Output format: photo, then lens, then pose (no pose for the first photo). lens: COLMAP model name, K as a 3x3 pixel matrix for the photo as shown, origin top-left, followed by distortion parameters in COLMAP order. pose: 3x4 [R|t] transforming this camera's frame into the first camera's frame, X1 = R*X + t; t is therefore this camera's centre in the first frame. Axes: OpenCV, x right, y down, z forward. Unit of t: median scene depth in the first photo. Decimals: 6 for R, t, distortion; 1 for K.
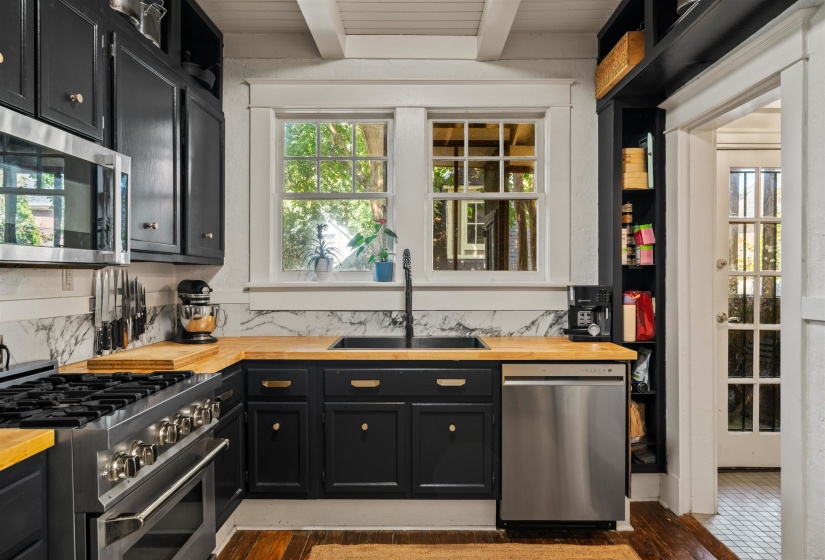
lens RADIAL K [[544.3, 0, 398.0], [0, 544.3, 282.4], [0, 0, 1]] dist [0.000477, -0.000211]
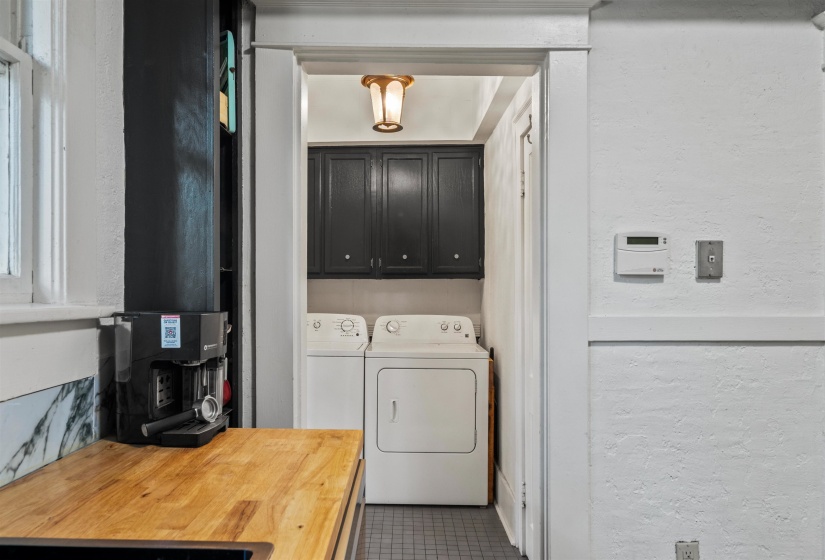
lens RADIAL K [[580.9, 0, 407.9], [0, 580.9, 278.2], [0, 0, 1]] dist [0.003752, 0.000640]
pose [[-0.015581, 0.019721, 0.999684, -0.125972], [0.007042, 0.999783, -0.019613, -0.010983], [-0.999854, 0.006734, -0.015717, 0.825225]]
